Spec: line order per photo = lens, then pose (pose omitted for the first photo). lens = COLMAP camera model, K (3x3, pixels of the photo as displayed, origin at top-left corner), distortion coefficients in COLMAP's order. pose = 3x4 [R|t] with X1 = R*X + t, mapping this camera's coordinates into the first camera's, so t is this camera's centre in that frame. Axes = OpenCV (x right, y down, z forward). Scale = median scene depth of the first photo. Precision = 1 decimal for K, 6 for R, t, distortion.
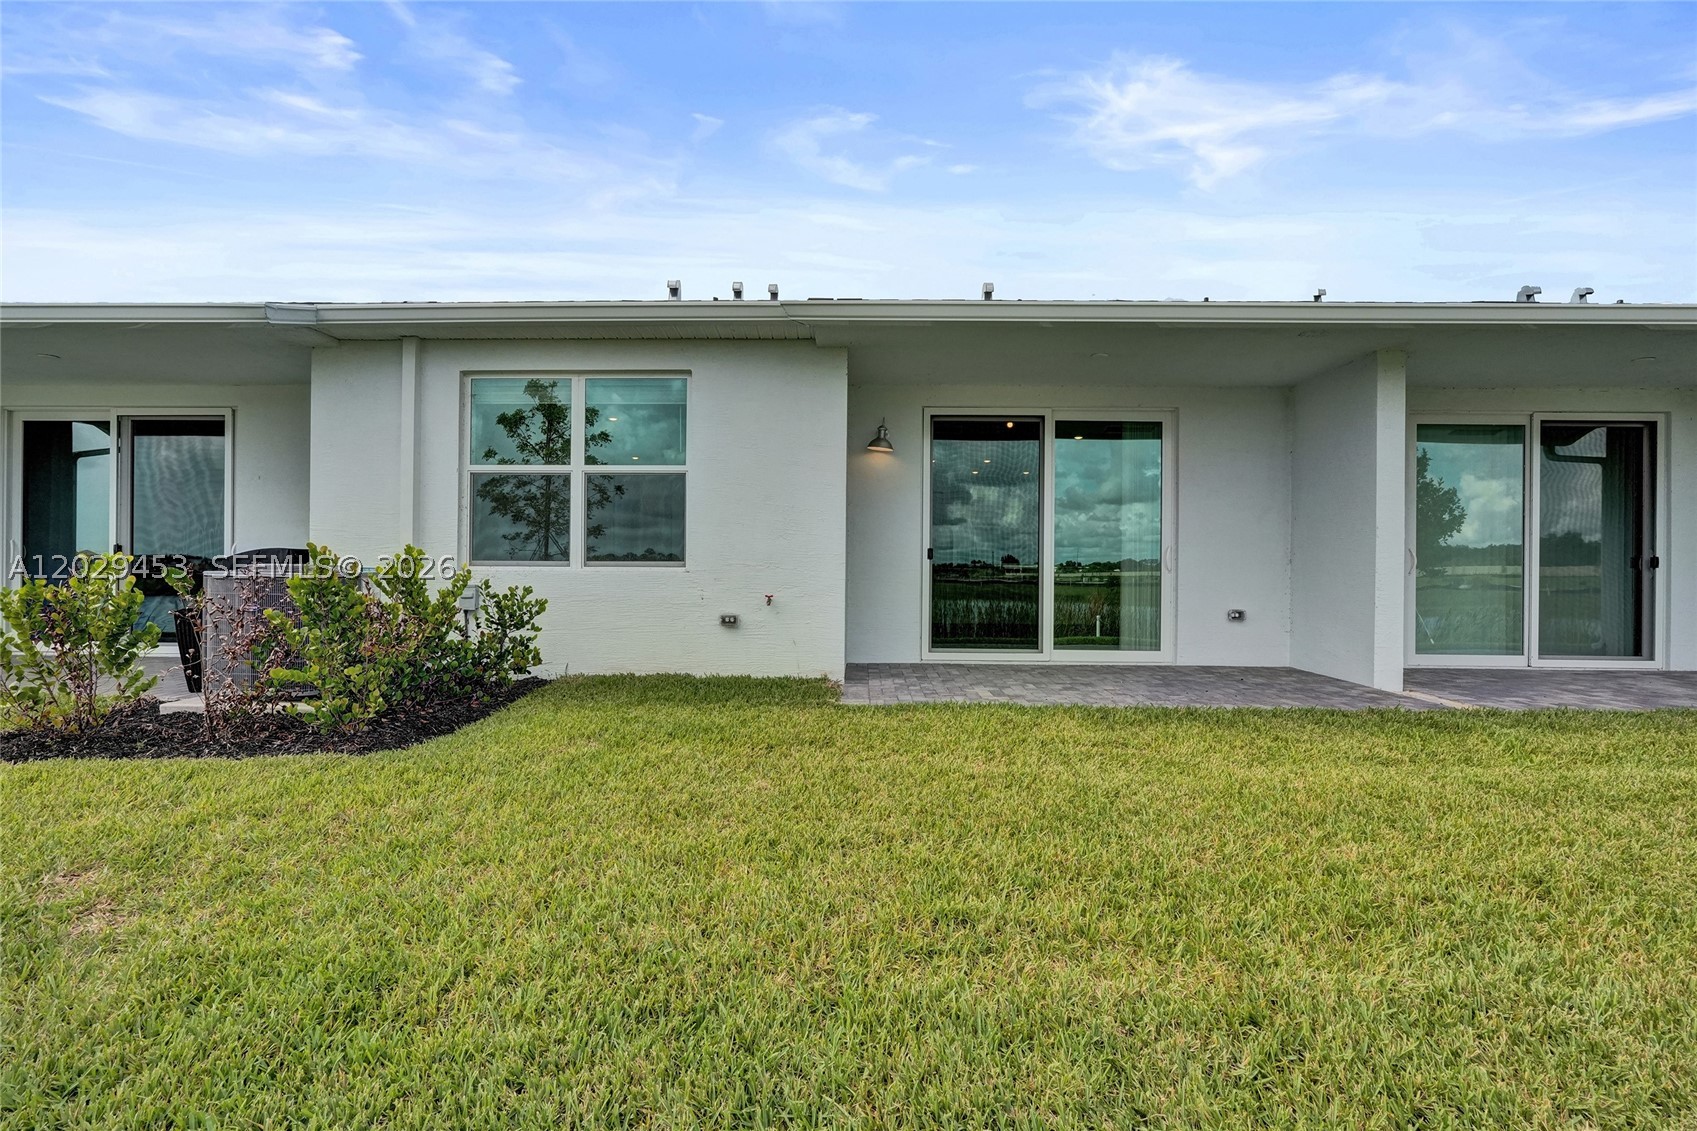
lens RADIAL K [[762.7, 0, 881.0], [0, 762.7, 576.9], [0, 0, 1]] dist [-0.009736, 0.002506]
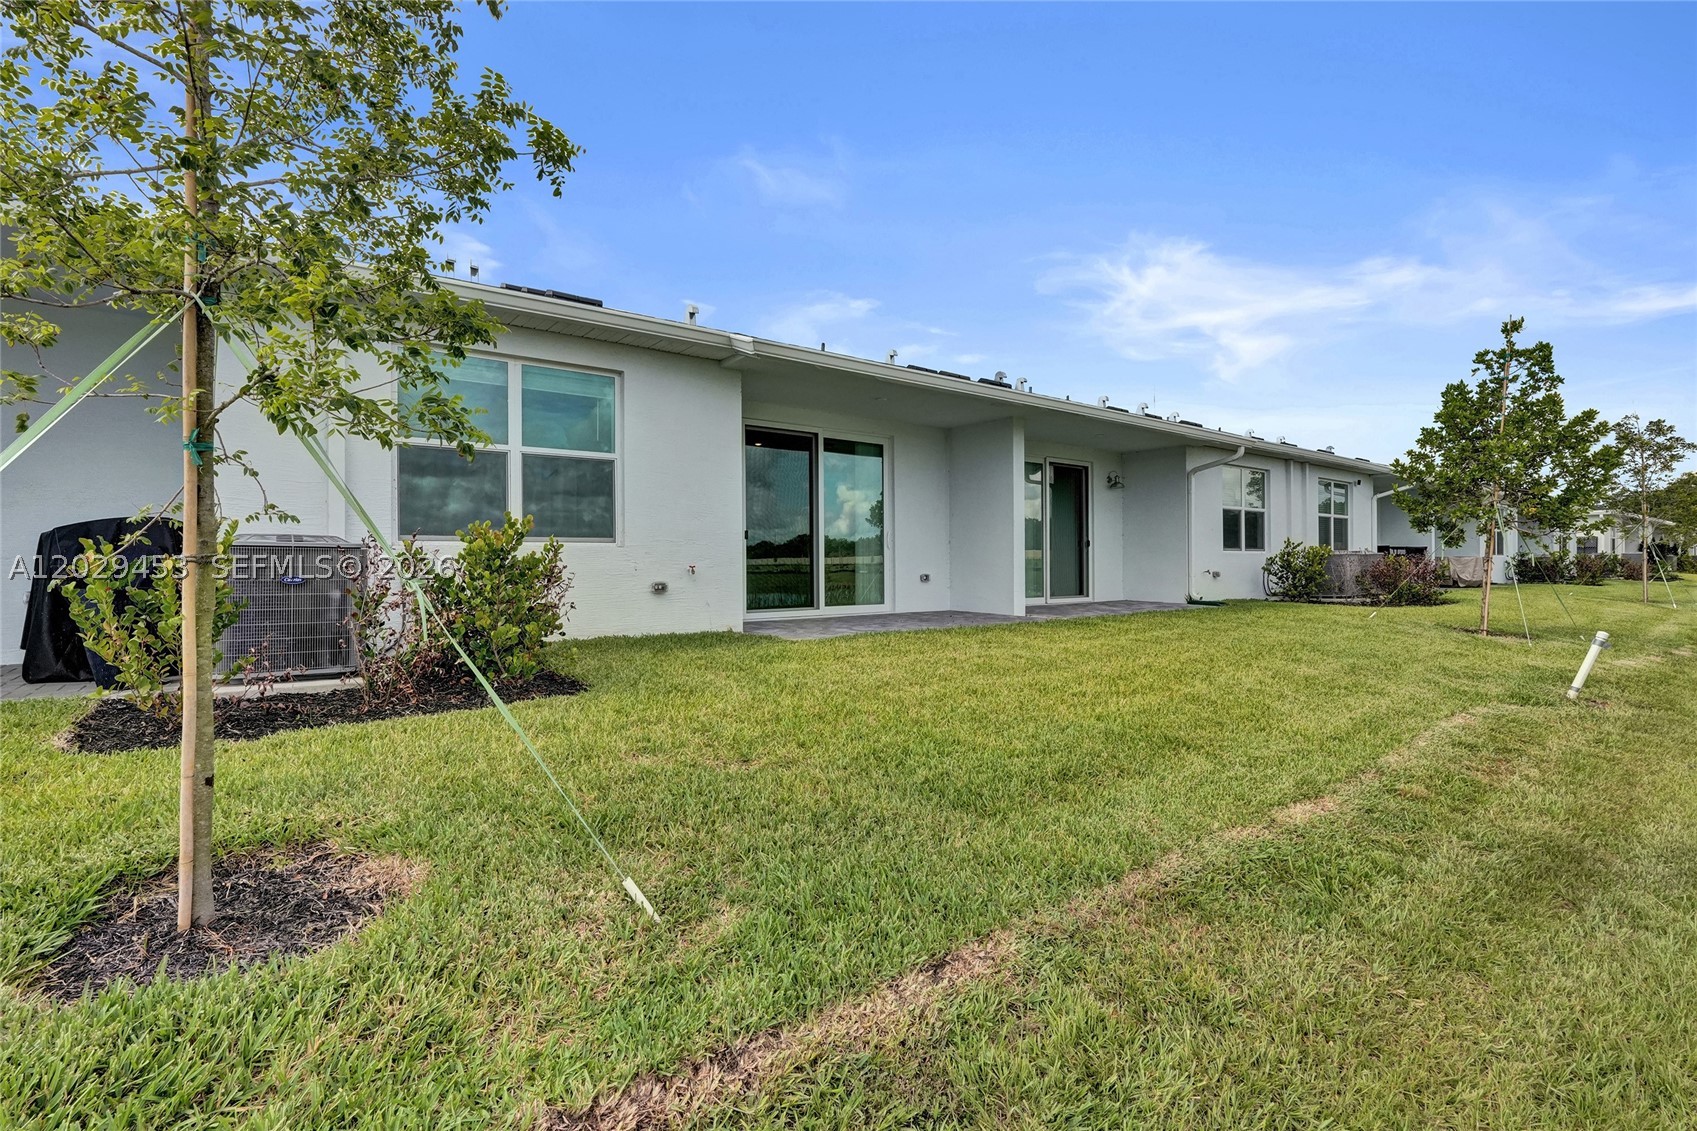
lens RADIAL K [[762.7, 0, 850.0], [0, 762.7, 555.4], [0, 0, 1]] dist [-0.009736, 0.002506]
pose [[0.784240, -0.007083, 0.620417, -0.578666], [0.023955, 0.999535, -0.018869, 0.030888], [-0.619995, 0.029660, 0.784045, -0.089725]]
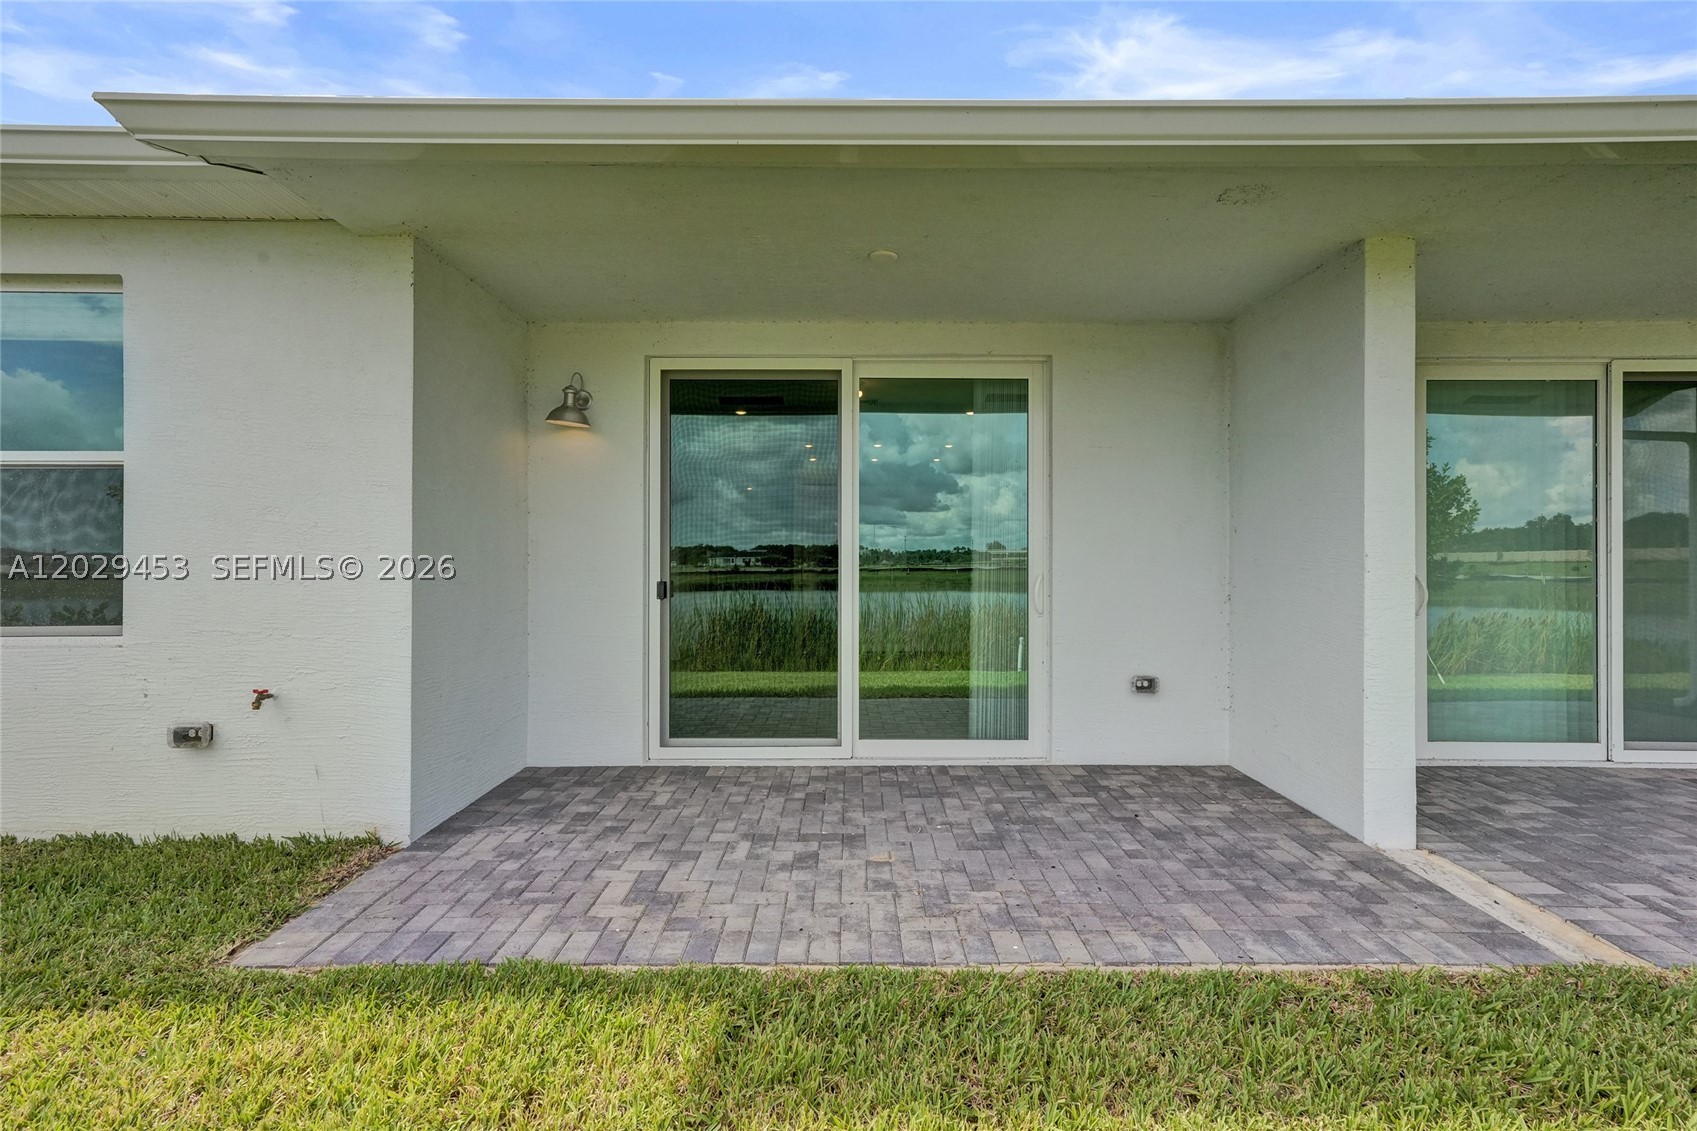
lens RADIAL K [[762.7, 0, 858.9], [0, 762.7, 565.6], [0, 0, 1]] dist [-0.009736, 0.002506]
pose [[0.999905, -0.009070, -0.010388, 0.235114], [0.009057, 0.999958, -0.001294, -0.050208], [0.010399, 0.001200, 0.999945, 0.360260]]
